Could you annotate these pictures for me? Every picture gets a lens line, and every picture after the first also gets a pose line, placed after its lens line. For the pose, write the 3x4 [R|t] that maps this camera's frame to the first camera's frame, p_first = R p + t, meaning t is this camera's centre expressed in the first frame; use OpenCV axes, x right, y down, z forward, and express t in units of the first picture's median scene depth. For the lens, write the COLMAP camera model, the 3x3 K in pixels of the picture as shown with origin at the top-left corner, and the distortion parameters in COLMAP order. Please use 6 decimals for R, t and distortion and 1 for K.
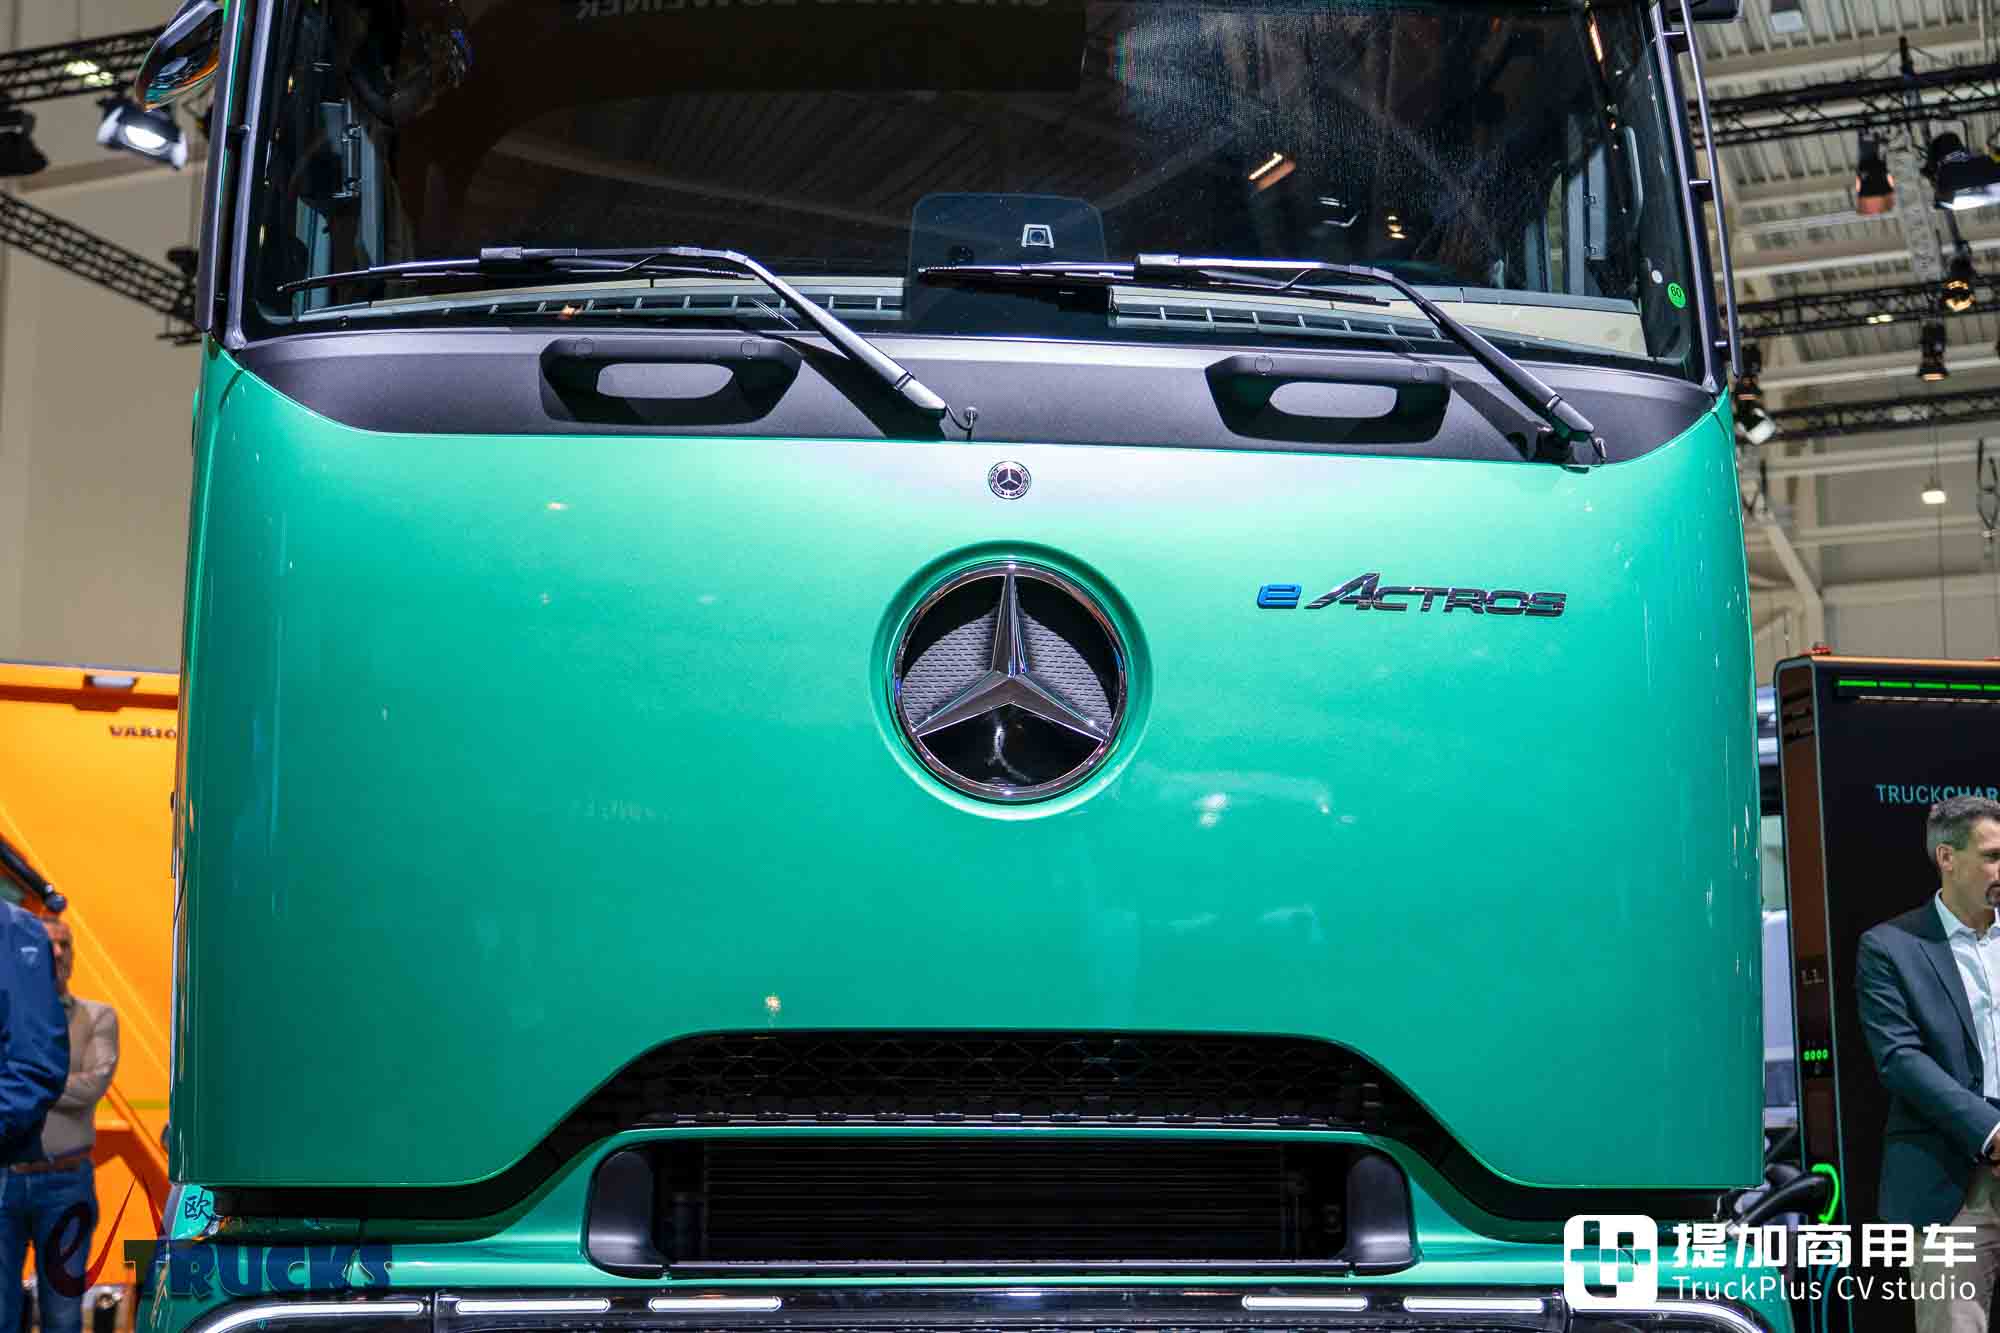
lens RADIAL K [[2940.0, 0, 1026.6], [0, 2940.0, 669.5], [0, 0, 1]] dist [0.051867, 0.058902]
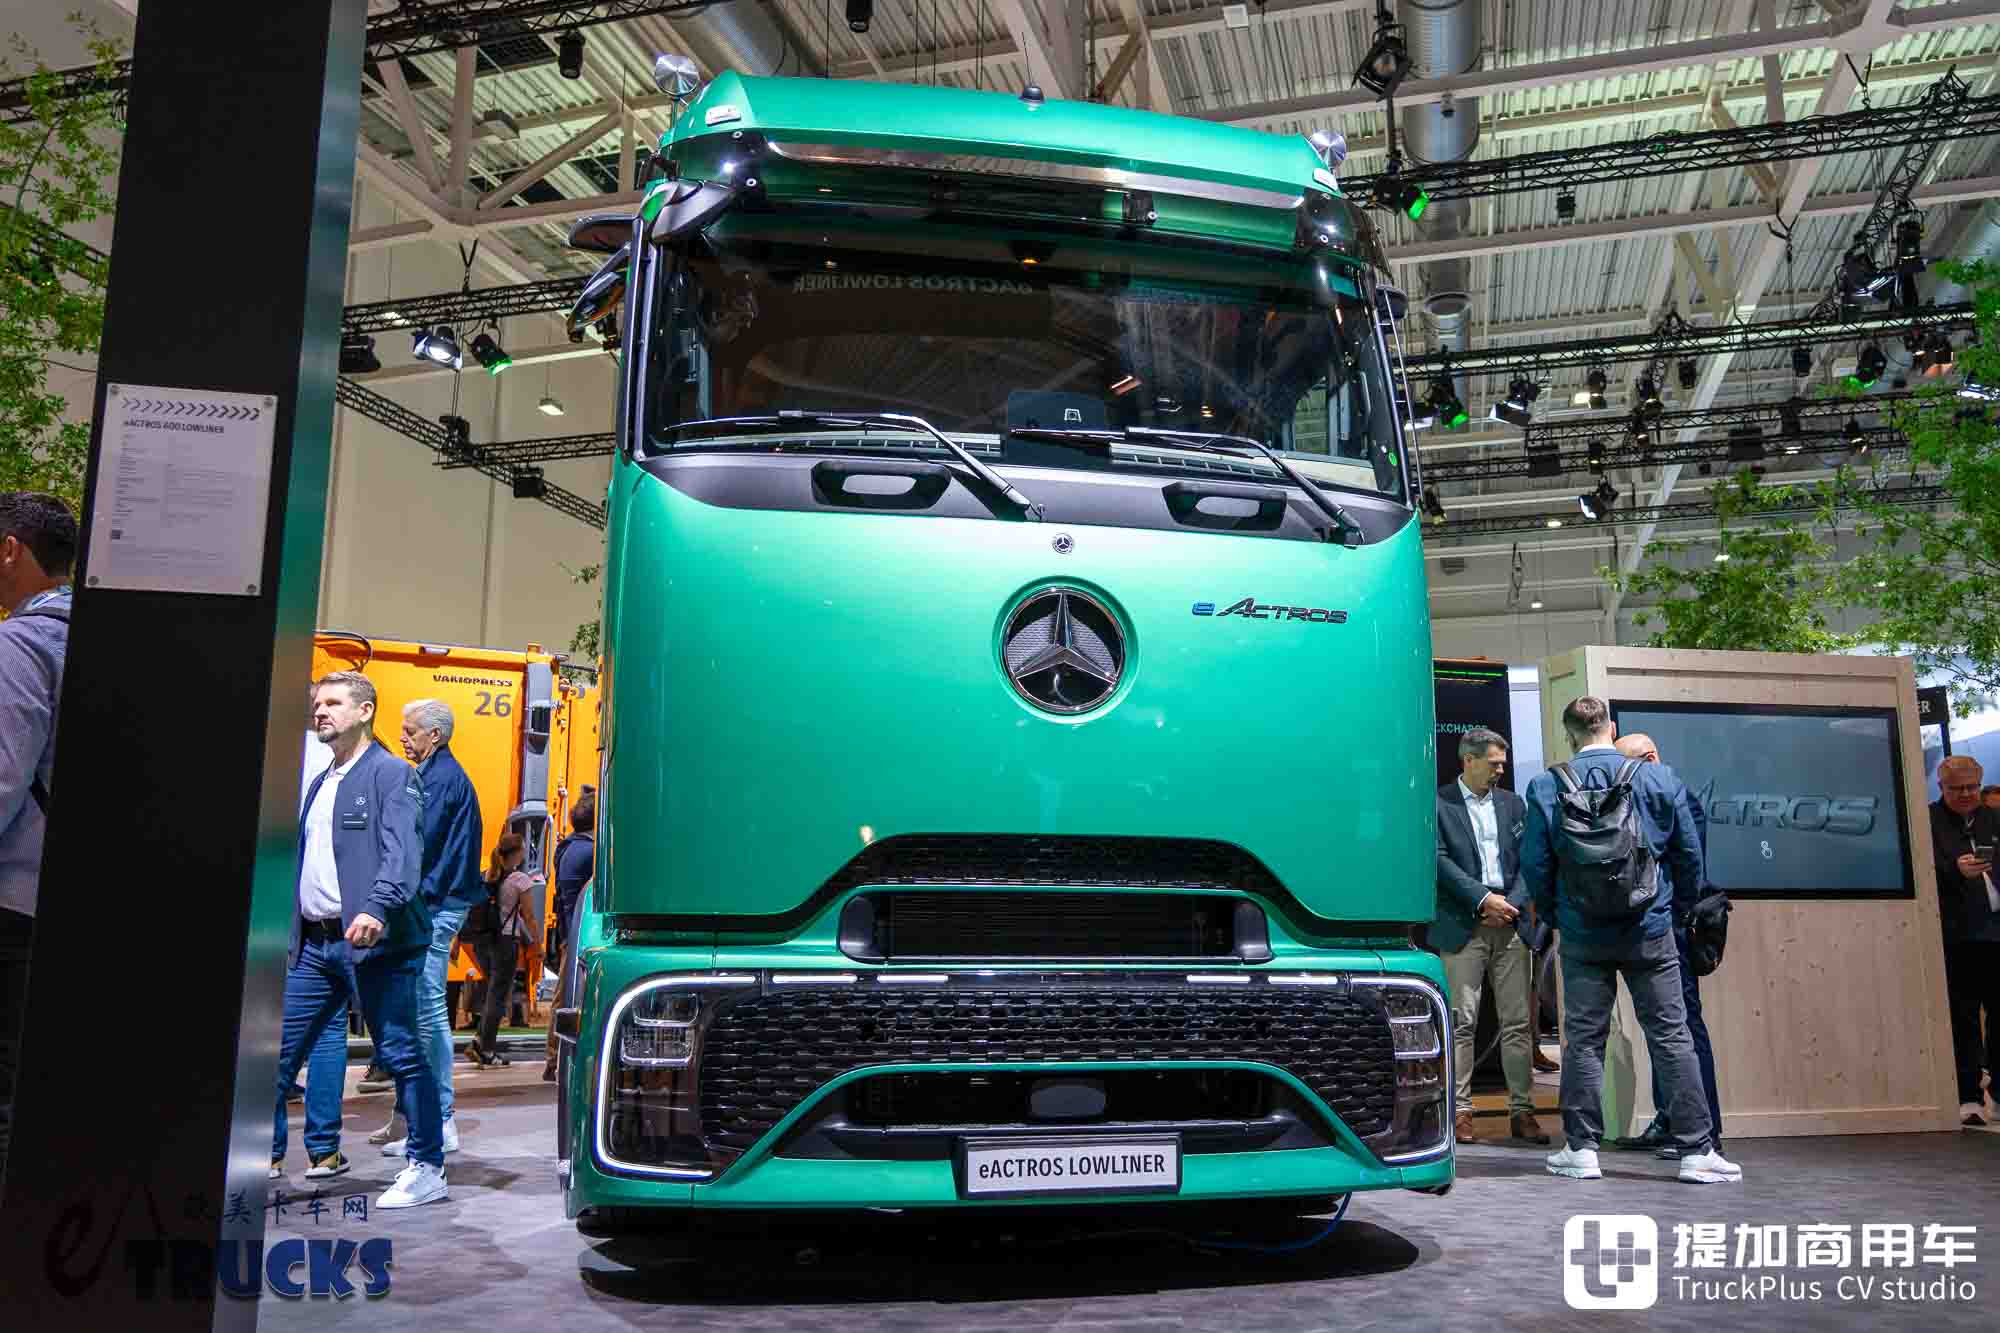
lens RADIAL K [[1579.4, 0, 1031.0], [0, 1579.4, 665.5], [0, 0, 1]] dist [0.001716, -0.001356]
pose [[0.994995, 0.021644, 0.097549, -0.119276], [-0.021850, 0.999761, 0.001047, 0.012652], [-0.097503, -0.003173, 0.995230, -0.003844]]
